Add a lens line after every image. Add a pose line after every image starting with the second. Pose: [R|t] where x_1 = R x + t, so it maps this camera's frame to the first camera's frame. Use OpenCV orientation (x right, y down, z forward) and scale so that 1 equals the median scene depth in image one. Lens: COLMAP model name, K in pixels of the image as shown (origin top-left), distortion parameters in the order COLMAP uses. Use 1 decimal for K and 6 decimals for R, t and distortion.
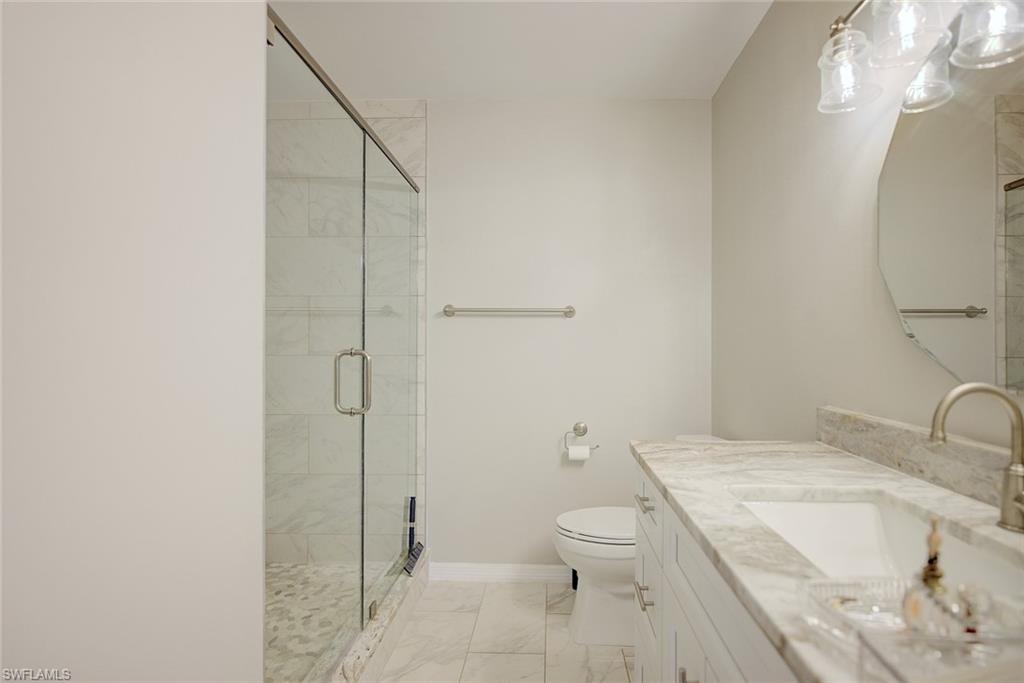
lens RADIAL K [[544.3, 0, 512.0], [0, 544.3, 341.5], [0, 0, 1]] dist [-0.000016, -0.000846]
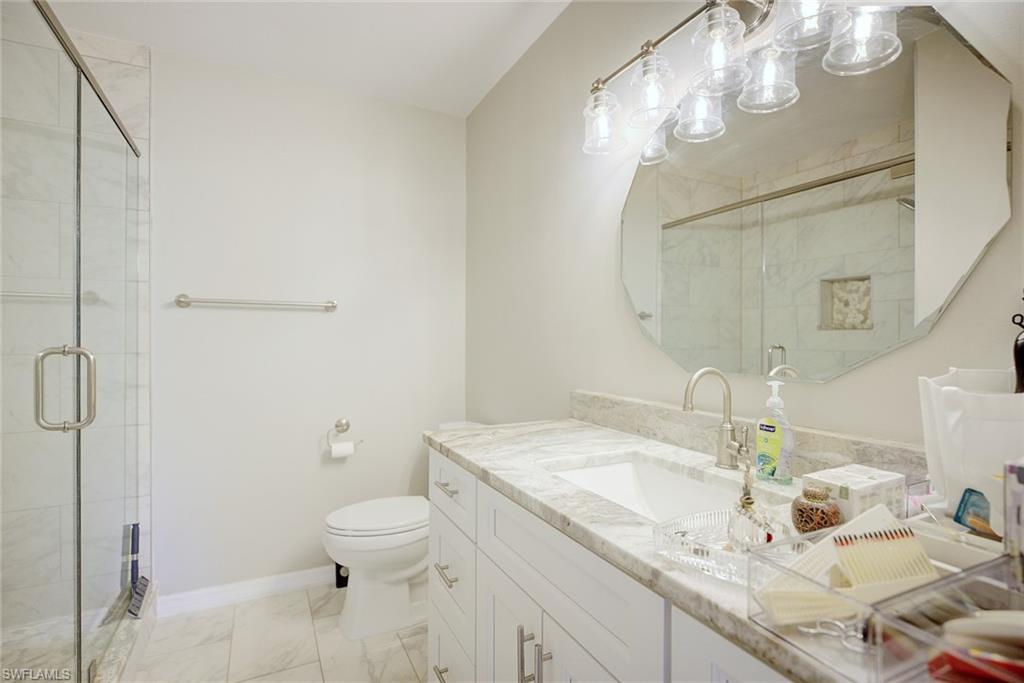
lens RADIAL K [[524.3, 0, 512.0], [0, 524.3, 341.5], [0, 0, 1]] dist [-0.000168, 0.000055]
pose [[0.867948, -0.002726, 0.496648, -0.104491], [-0.001828, 0.999961, 0.008684, -0.000749], [-0.496652, -0.008445, 0.867909, 0.028248]]
